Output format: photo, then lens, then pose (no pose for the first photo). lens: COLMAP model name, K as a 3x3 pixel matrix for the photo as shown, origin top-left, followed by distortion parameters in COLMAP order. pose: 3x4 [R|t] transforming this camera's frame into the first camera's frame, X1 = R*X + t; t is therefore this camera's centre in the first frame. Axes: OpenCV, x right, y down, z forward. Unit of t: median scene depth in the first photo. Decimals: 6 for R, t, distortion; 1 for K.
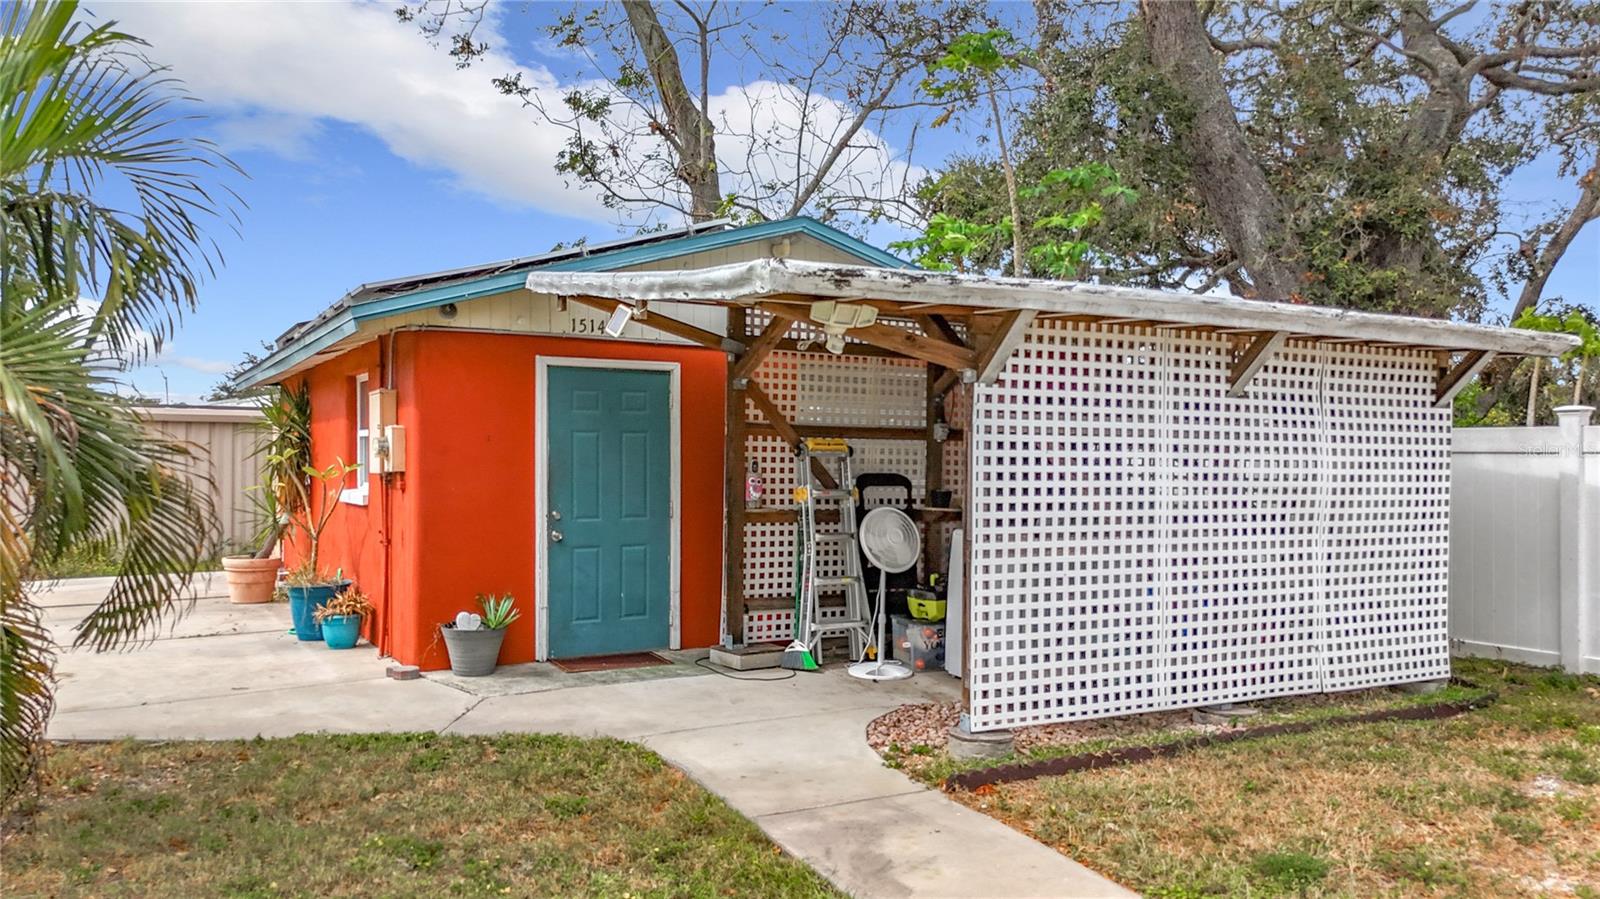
lens RADIAL K [[1179.6, 0, 801.7], [0, 1179.6, 449.5], [0, 0, 1]] dist [0.061912, -0.061277]
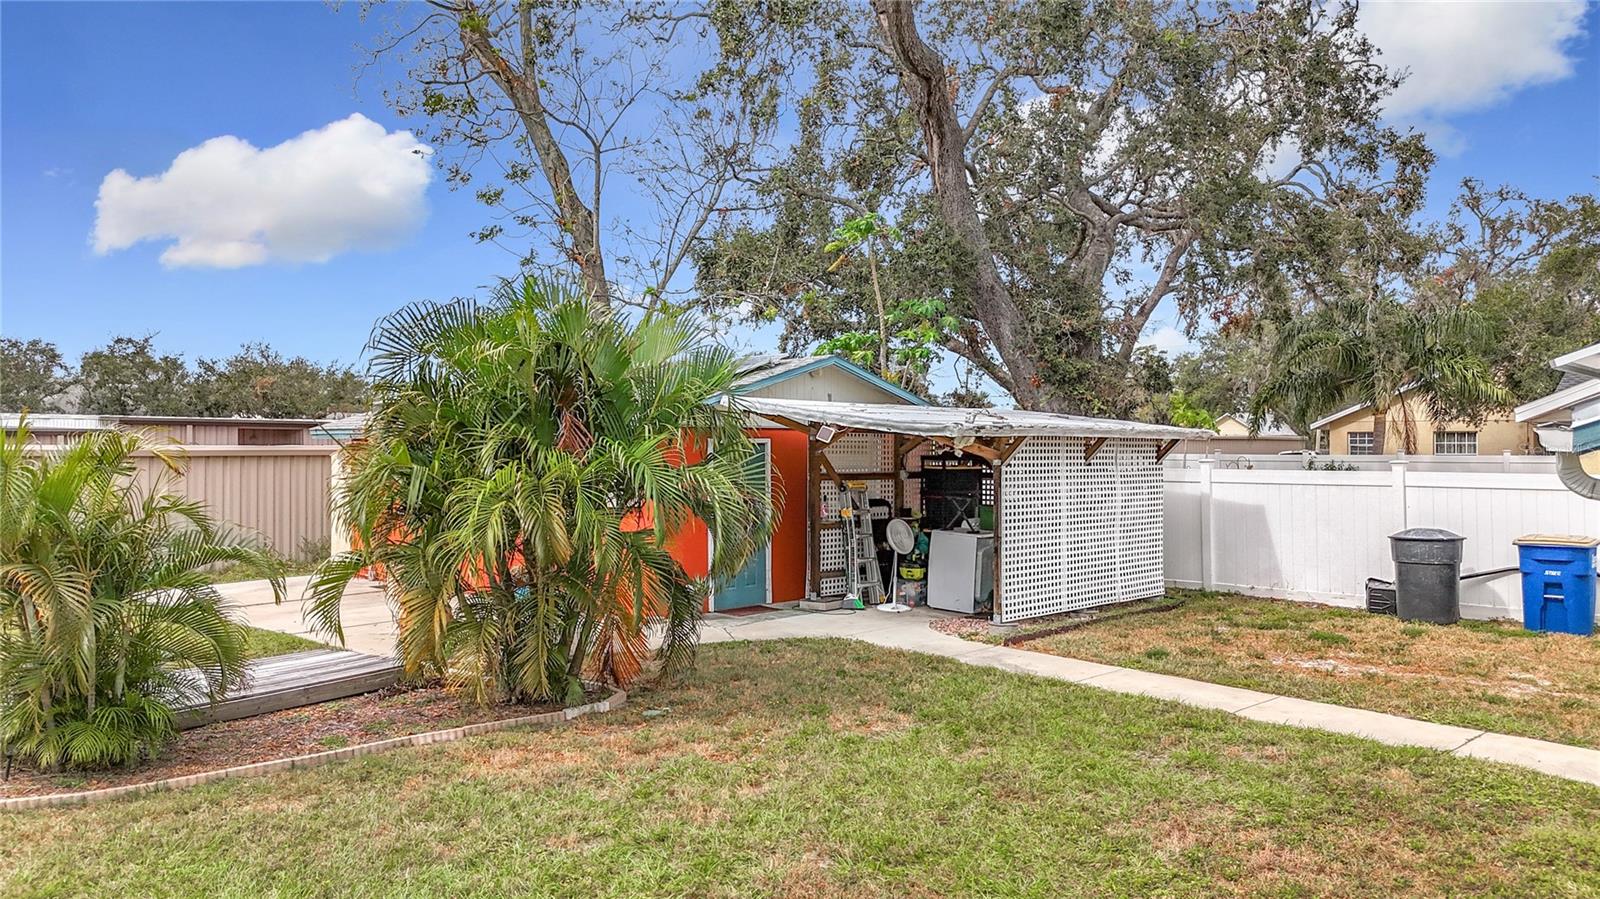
lens RADIAL K [[1162.5, 0, 796.1], [0, 1162.5, 414.6], [0, 0, 1]] dist [0.078656, -0.103075]
pose [[0.954100, -0.001024, 0.299486, -0.620011], [0.007690, 0.999748, -0.021082, -0.076943], [-0.299389, 0.022417, 0.953868, -0.695200]]
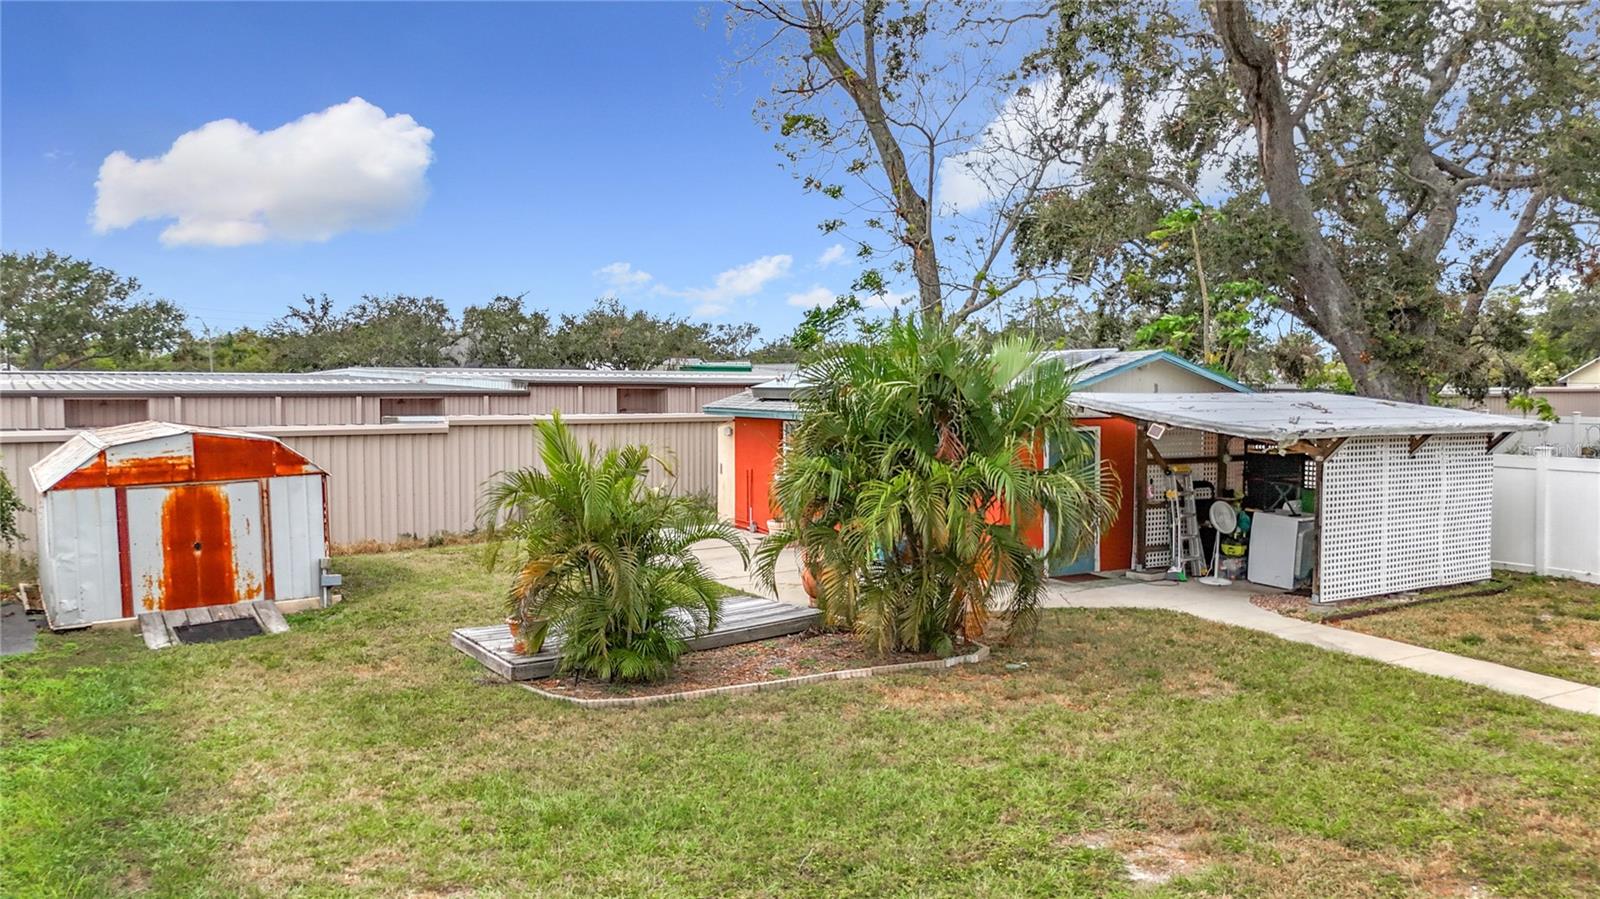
lens RADIAL K [[1150.0, 0, 801.9], [0, 1150.0, 435.1], [0, 0, 1]] dist [0.039654, -0.027988]
pose [[0.998675, -0.009983, 0.050482, -0.741633], [0.007567, 0.998827, 0.047830, -0.164770], [-0.050901, -0.047384, 0.997579, -0.944029]]
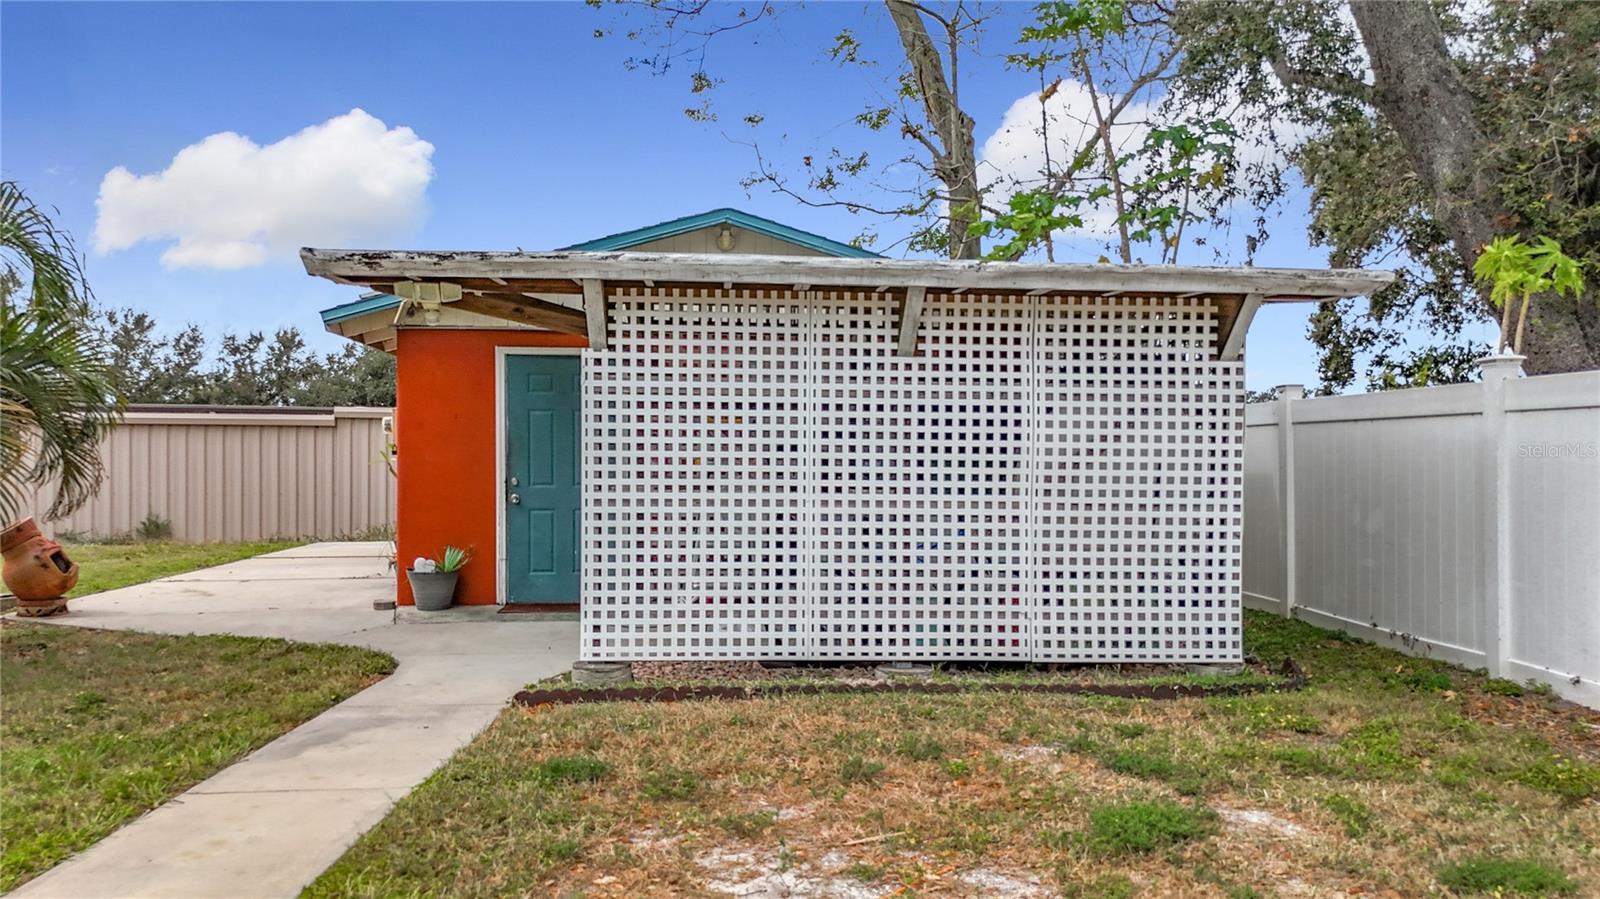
lens RADIAL K [[1158.4, 0, 800.9], [0, 1158.4, 449.8], [0, 0, 1]] dist [0.198670, -0.465592]
pose [[0.909645, -0.004231, -0.415364, 0.552277], [0.002366, 0.999985, -0.005004, 0.031919], [0.415379, 0.003569, 0.909641, 0.056978]]
